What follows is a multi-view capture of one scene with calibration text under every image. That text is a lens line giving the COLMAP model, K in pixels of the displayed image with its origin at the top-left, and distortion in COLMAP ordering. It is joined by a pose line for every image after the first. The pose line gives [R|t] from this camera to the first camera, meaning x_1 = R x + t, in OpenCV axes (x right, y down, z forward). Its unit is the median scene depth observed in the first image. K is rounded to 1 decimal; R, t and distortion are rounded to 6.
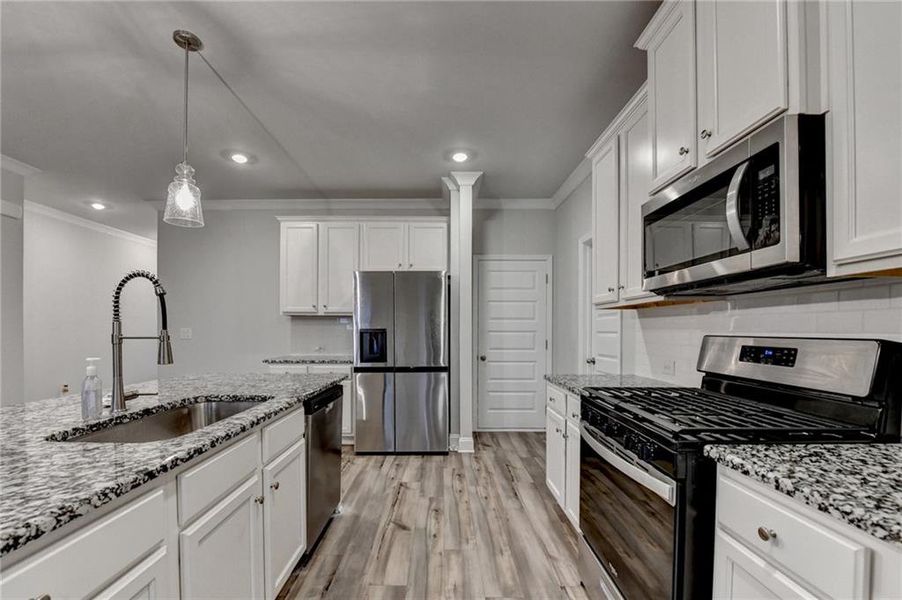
lens RADIAL K [[375.3, 0, 436.2], [0, 375.3, 332.5], [0, 0, 1]] dist [-0.017277, -0.001456]
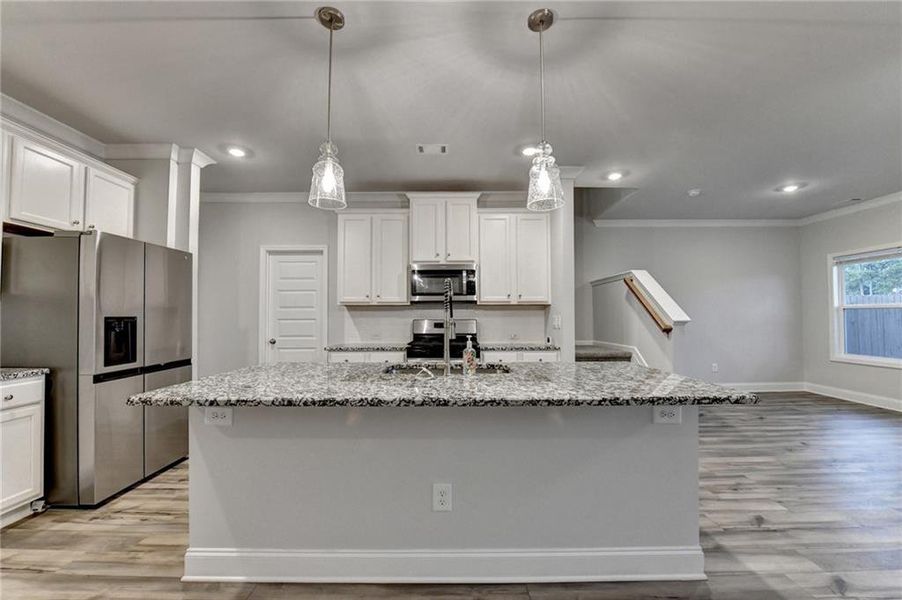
lens RADIAL K [[375.3, 0, 458.5], [0, 375.3, 304.6], [0, 0, 1]] dist [-0.017277, -0.001456]
pose [[-0.024571, 0.028314, 0.999297, -1.321876], [0.009110, 0.999564, -0.028097, -0.013918], [-0.999657, 0.008414, -0.024818, 0.548030]]
